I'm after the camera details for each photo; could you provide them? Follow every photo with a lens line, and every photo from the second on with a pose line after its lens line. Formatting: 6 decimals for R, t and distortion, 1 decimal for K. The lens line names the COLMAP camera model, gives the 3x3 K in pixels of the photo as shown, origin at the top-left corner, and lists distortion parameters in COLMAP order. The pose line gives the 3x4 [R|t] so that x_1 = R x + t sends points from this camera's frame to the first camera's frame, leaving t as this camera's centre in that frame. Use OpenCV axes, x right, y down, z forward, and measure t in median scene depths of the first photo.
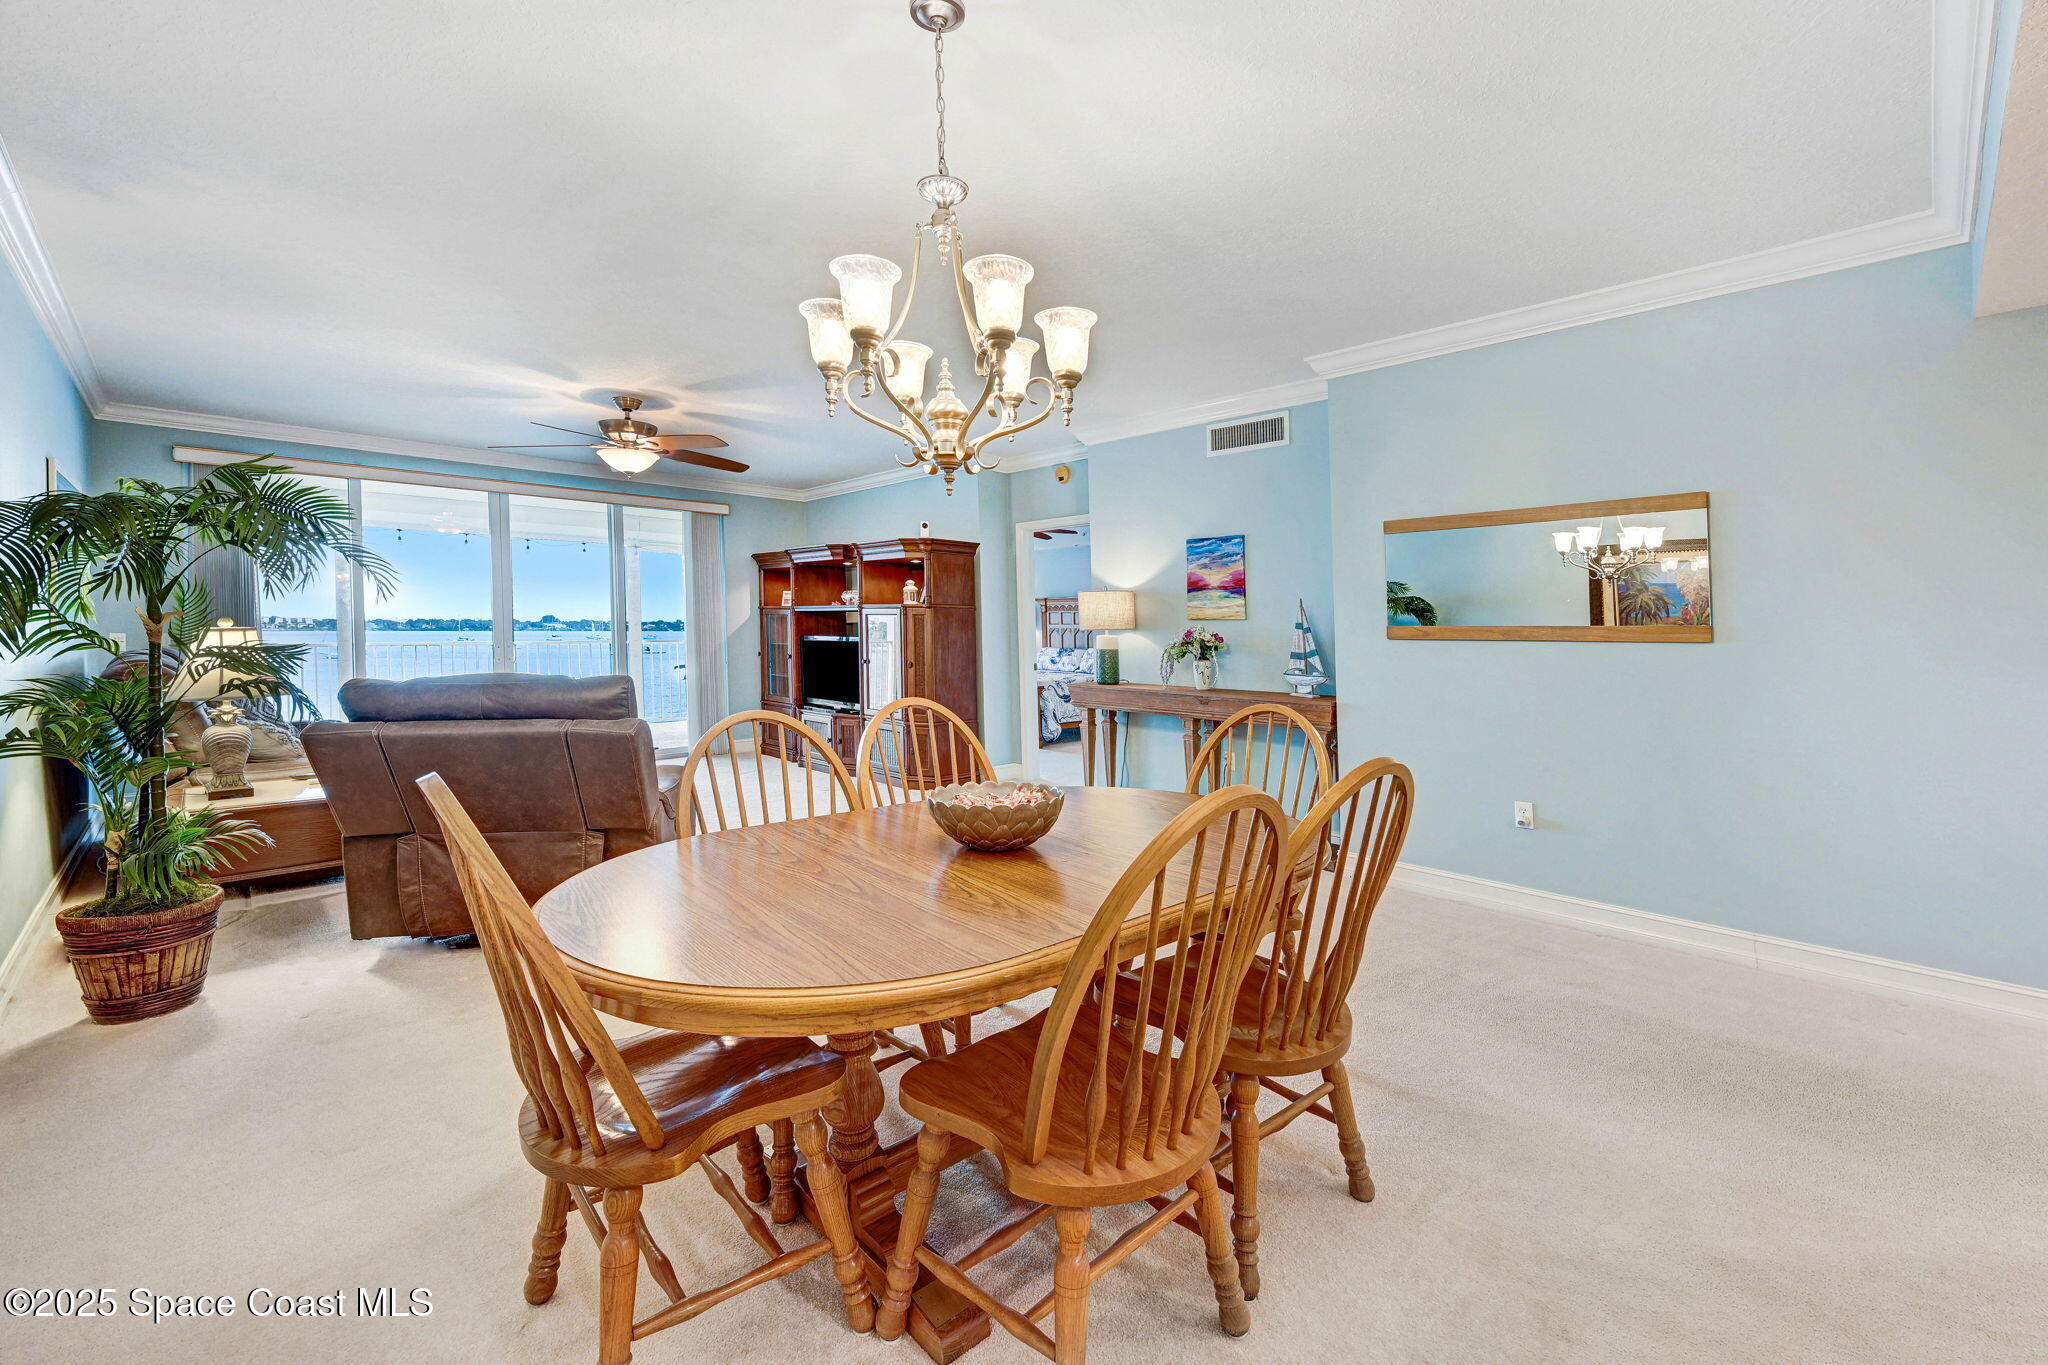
lens RADIAL K [[824.5, 0, 1074.6], [0, 824.5, 681.4], [0, 0, 1]] dist [0.000196, -0.000211]
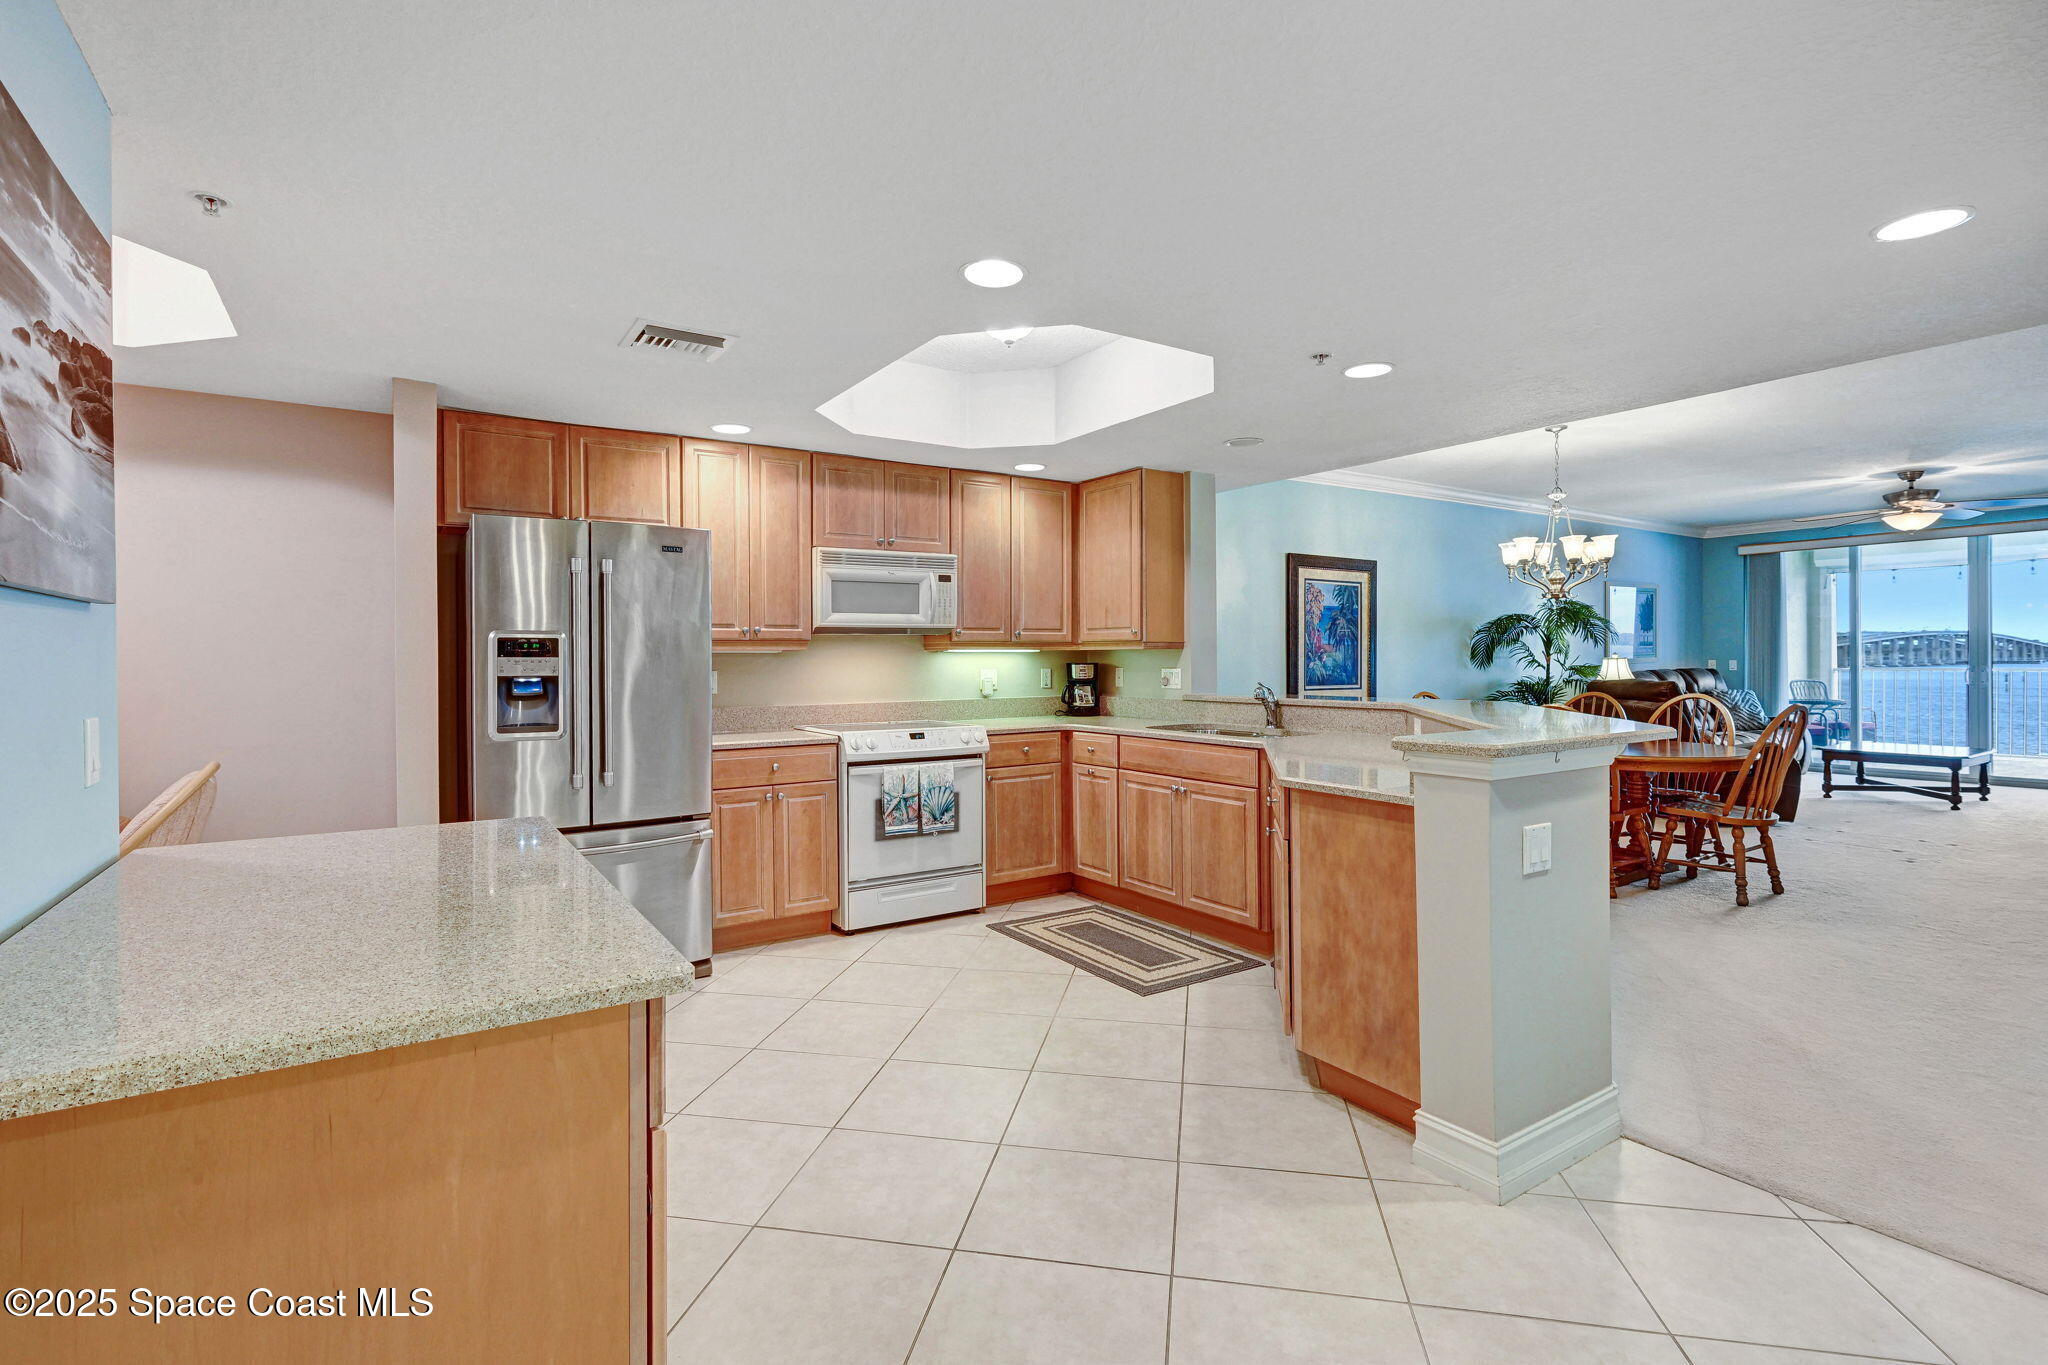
lens RADIAL K [[976.9, 0, 1022.7], [0, 976.9, 666.9], [0, 0, 1]] dist [0.002623, 0.000033]
pose [[-0.190828, 0.007413, -0.981595, 0.861449], [-0.056945, 0.998204, 0.018609, 0.001980], [0.979970, 0.059448, -0.190064, -0.020974]]
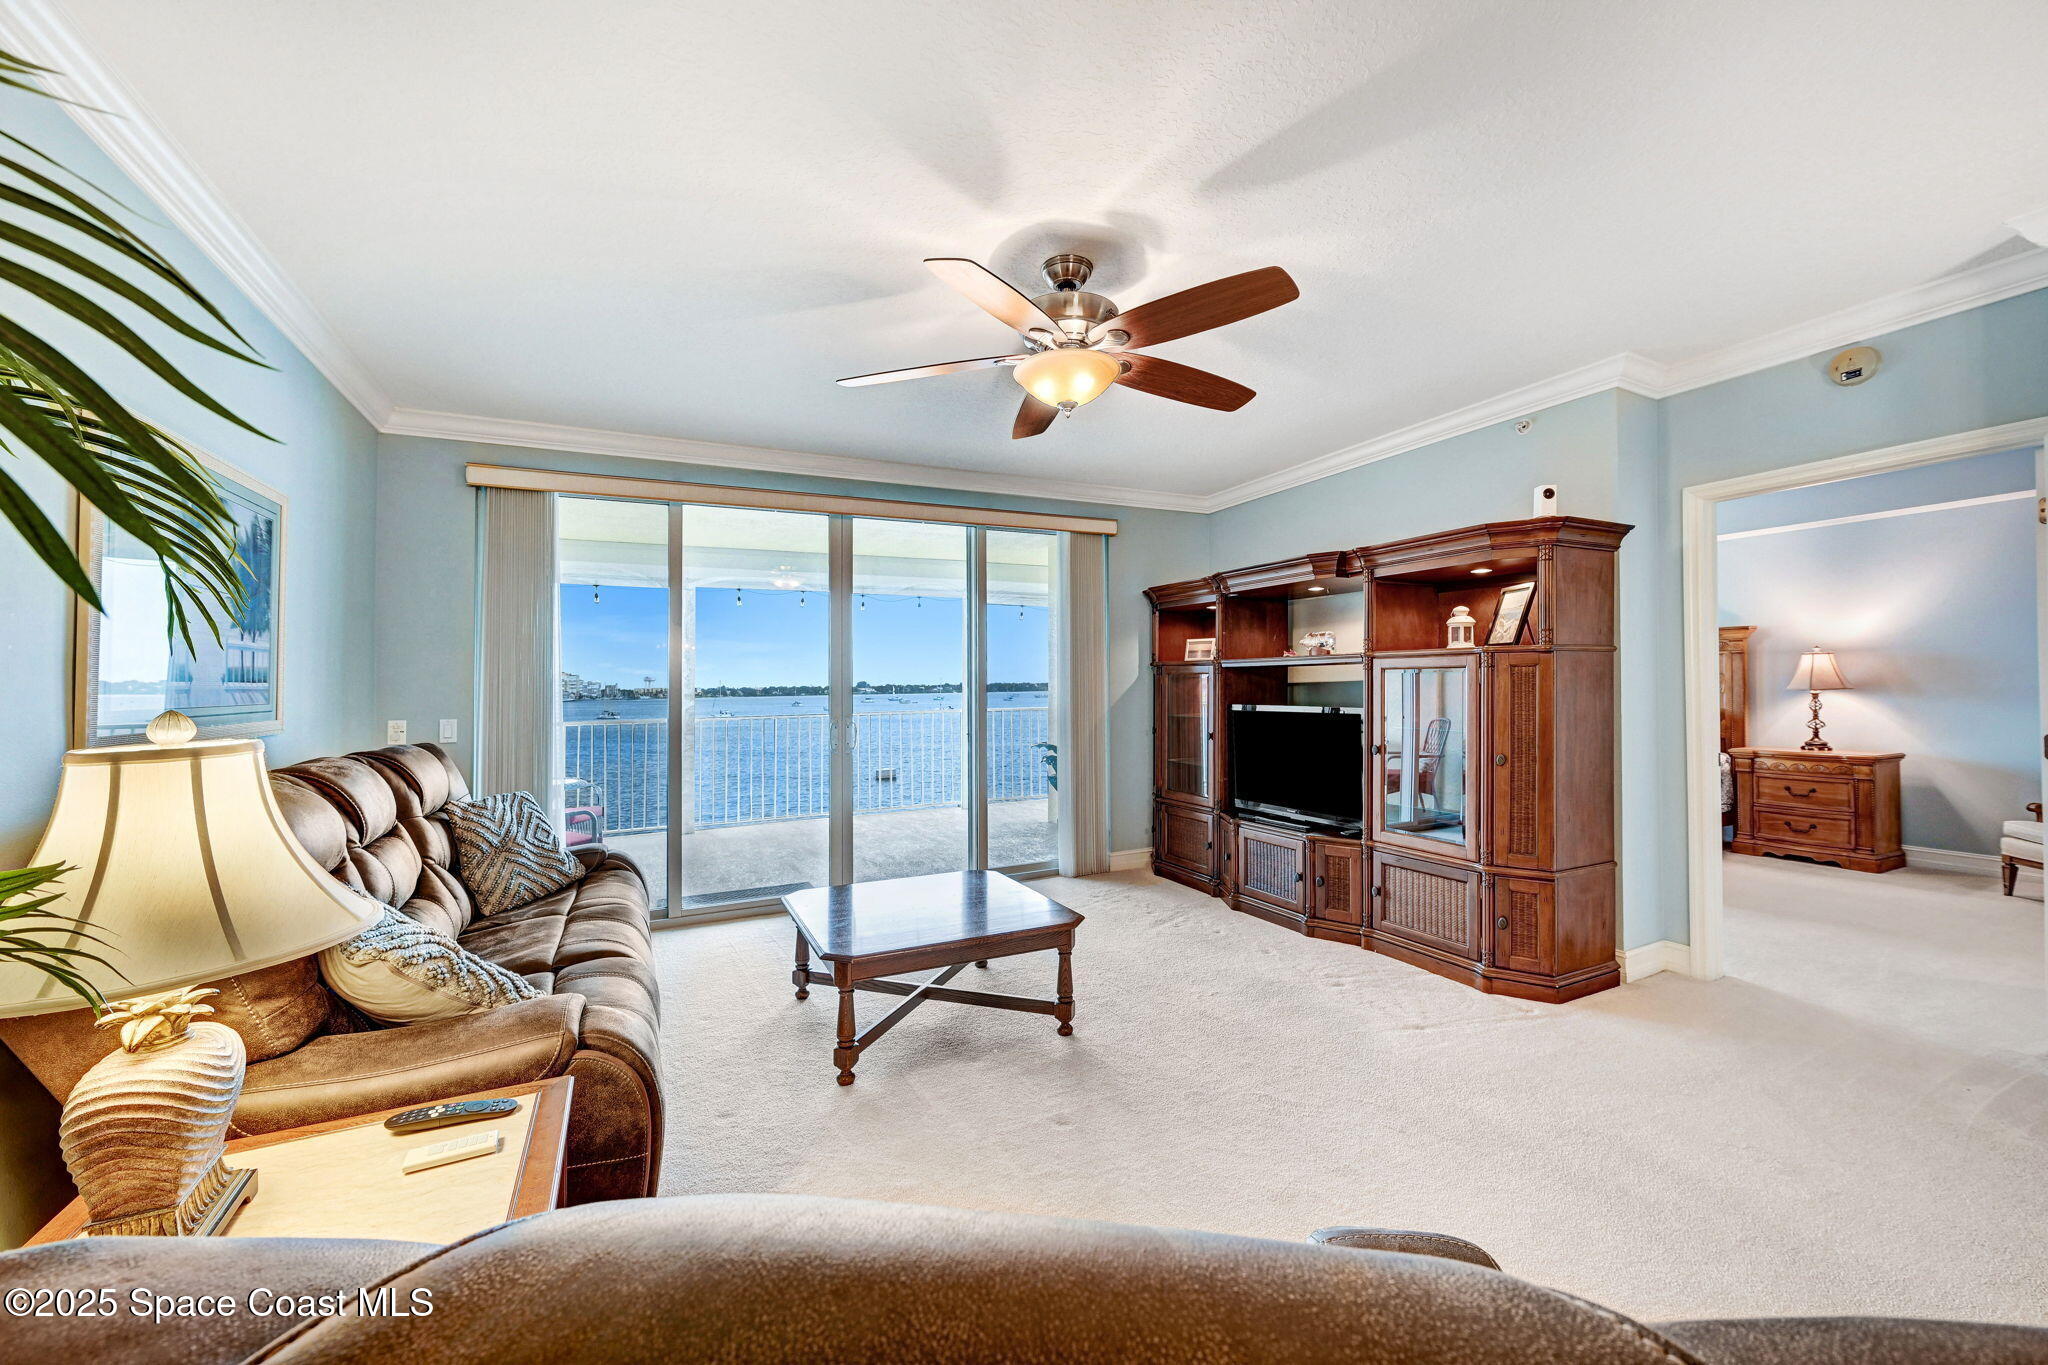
lens RADIAL K [[824.5, 0, 1062.8], [0, 824.5, 681.6], [0, 0, 1]] dist [0.000196, -0.000211]
pose [[0.945392, -0.020076, -0.325318, -0.273207], [-0.002767, 0.997571, -0.069605, -0.030870], [0.325925, 0.066704, 0.943039, 0.377926]]
